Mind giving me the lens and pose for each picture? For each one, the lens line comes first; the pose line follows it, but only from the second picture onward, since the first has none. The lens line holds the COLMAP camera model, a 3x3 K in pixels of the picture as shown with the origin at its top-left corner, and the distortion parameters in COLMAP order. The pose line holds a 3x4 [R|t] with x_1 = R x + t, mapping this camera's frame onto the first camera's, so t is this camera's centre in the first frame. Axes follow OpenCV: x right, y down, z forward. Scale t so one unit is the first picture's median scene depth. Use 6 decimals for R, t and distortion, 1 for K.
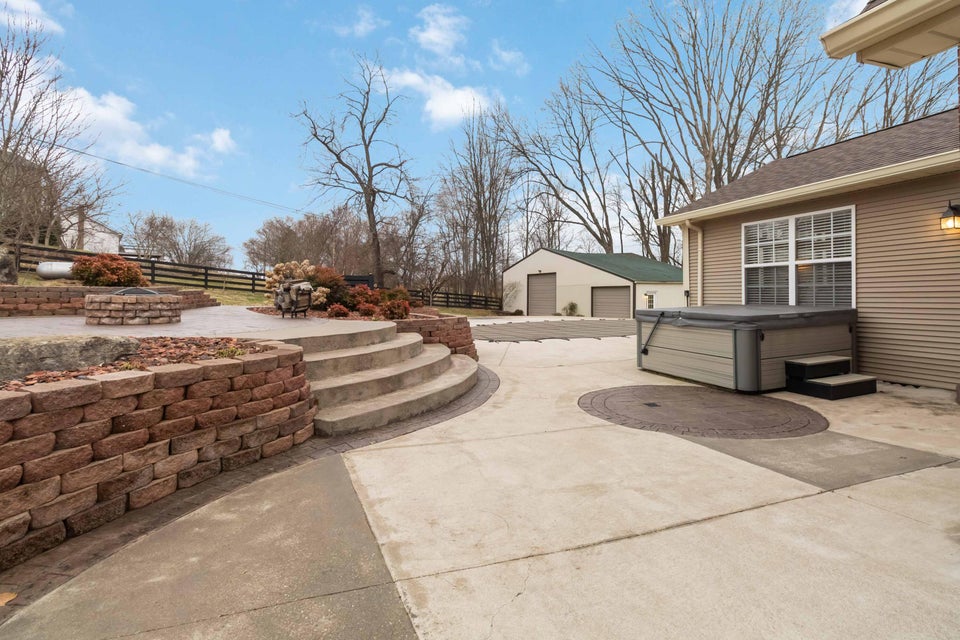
lens RADIAL K [[459.7, 0, 484.7], [0, 459.7, 297.1], [0, 0, 1]] dist [0.003793, 0.000627]
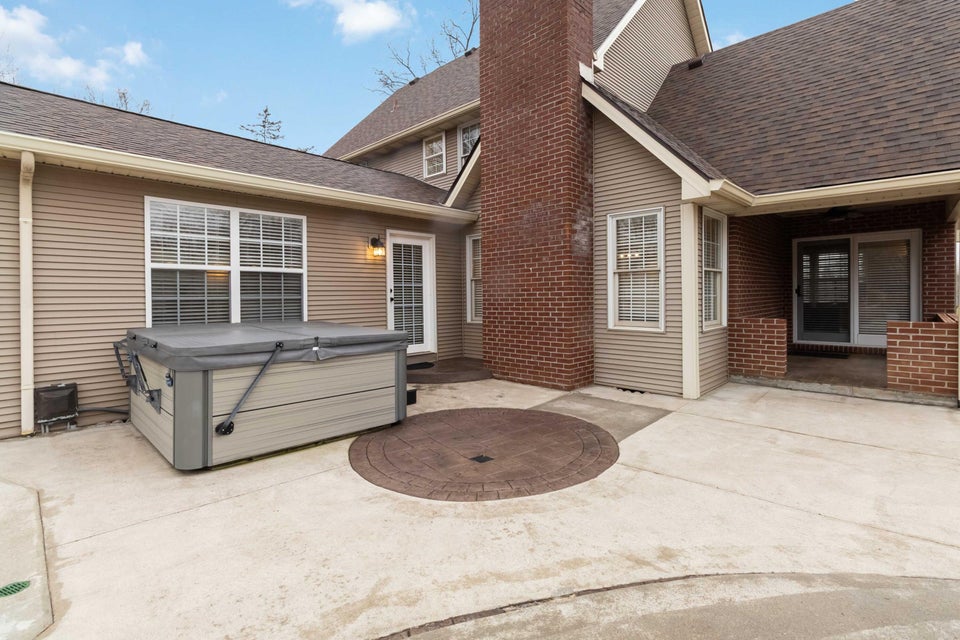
lens RADIAL K [[459.7, 0, 484.7], [0, 459.7, 297.1], [0, 0, 1]] dist [0.003793, 0.000627]
pose [[-0.440752, 0.007113, 0.897601, -0.249109], [0.017439, 0.999848, 0.000640, -0.021015], [-0.897459, 0.015936, -0.440809, 1.080276]]
